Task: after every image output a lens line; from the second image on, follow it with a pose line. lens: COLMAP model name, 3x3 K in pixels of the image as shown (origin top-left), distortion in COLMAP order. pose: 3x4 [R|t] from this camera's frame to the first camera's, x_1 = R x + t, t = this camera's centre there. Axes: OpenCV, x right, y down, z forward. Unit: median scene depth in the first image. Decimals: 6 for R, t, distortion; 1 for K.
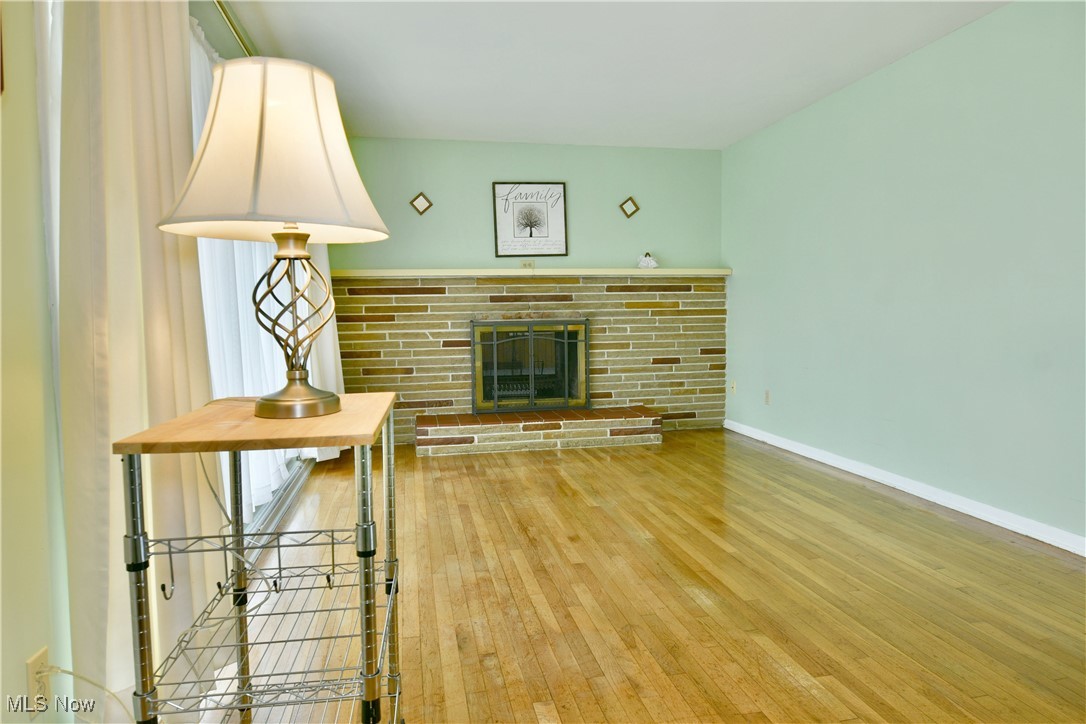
lens RADIAL K [[657.2, 0, 541.1], [0, 657.2, 363.2], [0, 0, 1]] dist [-0.011543, -0.005528]
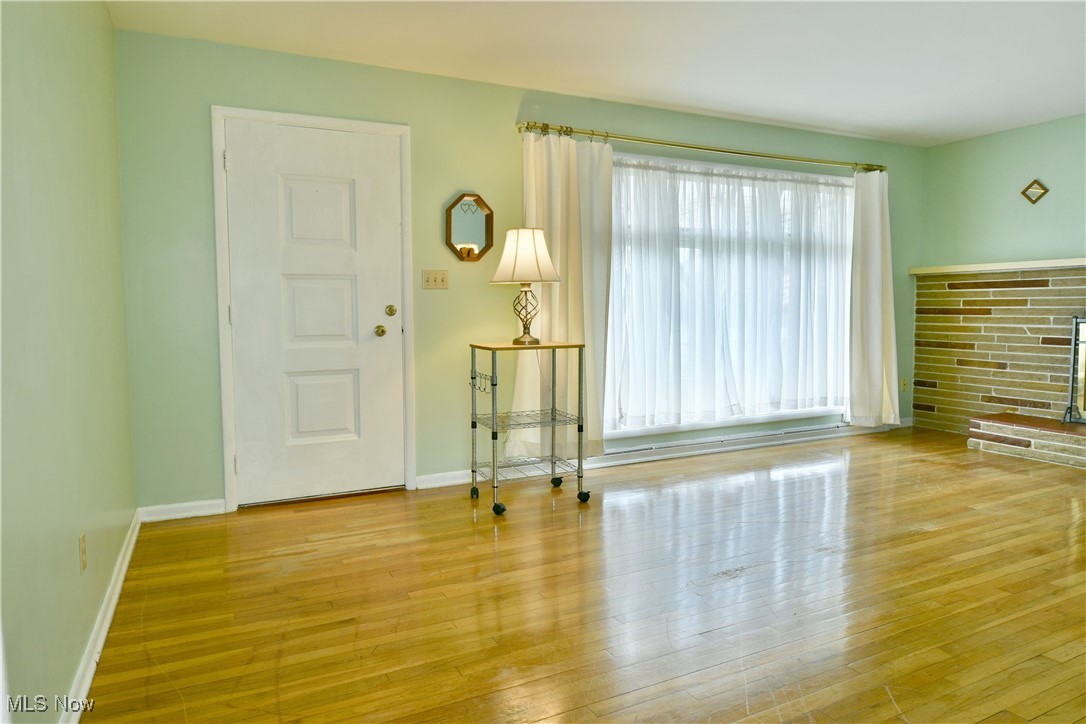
lens RADIAL K [[657.2, 0, 519.9], [0, 657.2, 352.4], [0, 0, 1]] dist [-0.011543, -0.005528]
pose [[0.232351, 0.078903, -0.969426, 0.953172], [-0.073934, 0.995253, 0.063285, -0.027531], [0.969818, 0.056969, 0.237082, 0.115263]]
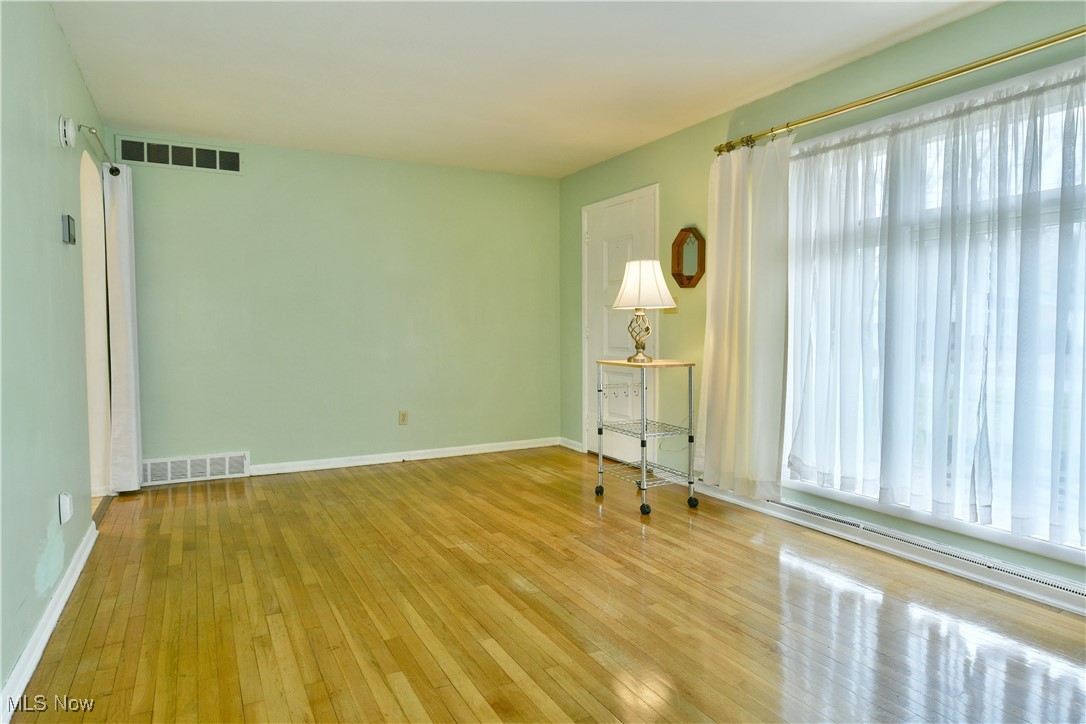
lens RADIAL K [[657.2, 0, 548.8], [0, 657.2, 360.5], [0, 0, 1]] dist [-0.011543, -0.005528]
pose [[-0.957177, 0.031873, -0.287745, 0.397039], [-0.006521, 0.991295, 0.131495, -0.142377], [0.289431, 0.127740, -0.948637, 1.569084]]
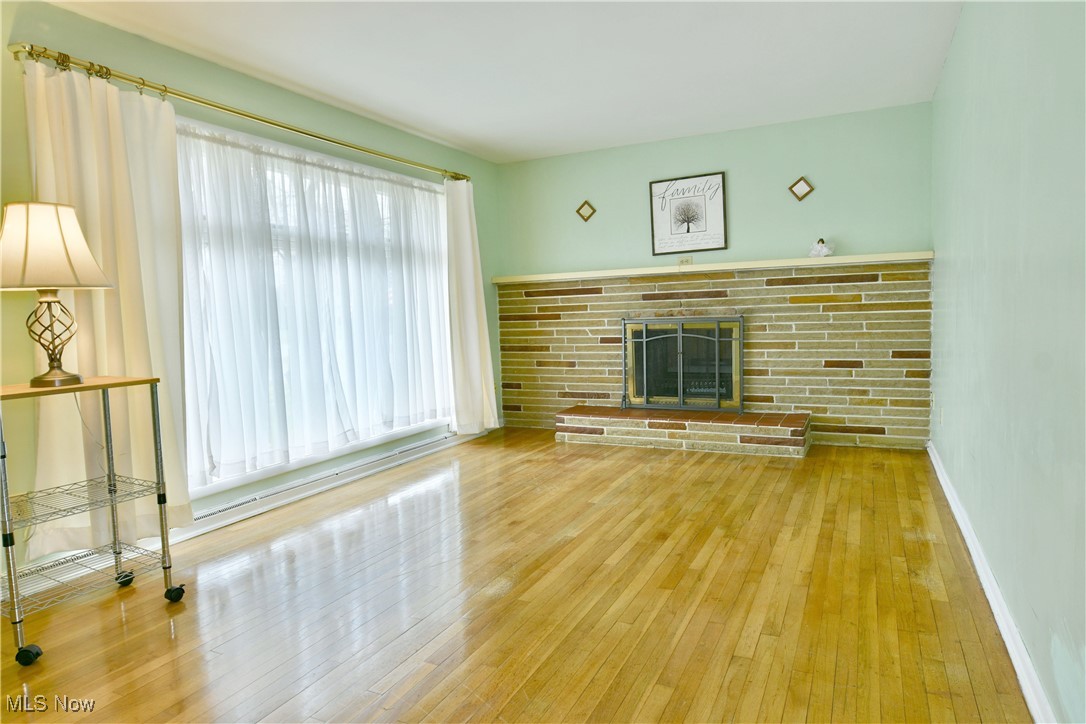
lens RADIAL K [[657.2, 0, 536.6], [0, 657.2, 360.9], [0, 0, 1]] dist [-0.011543, -0.005528]
pose [[0.787676, 0.035240, -0.615082, 0.717145], [-0.027512, 0.999379, 0.022027, -0.027713], [0.615476, -0.000428, 0.788156, 0.152096]]
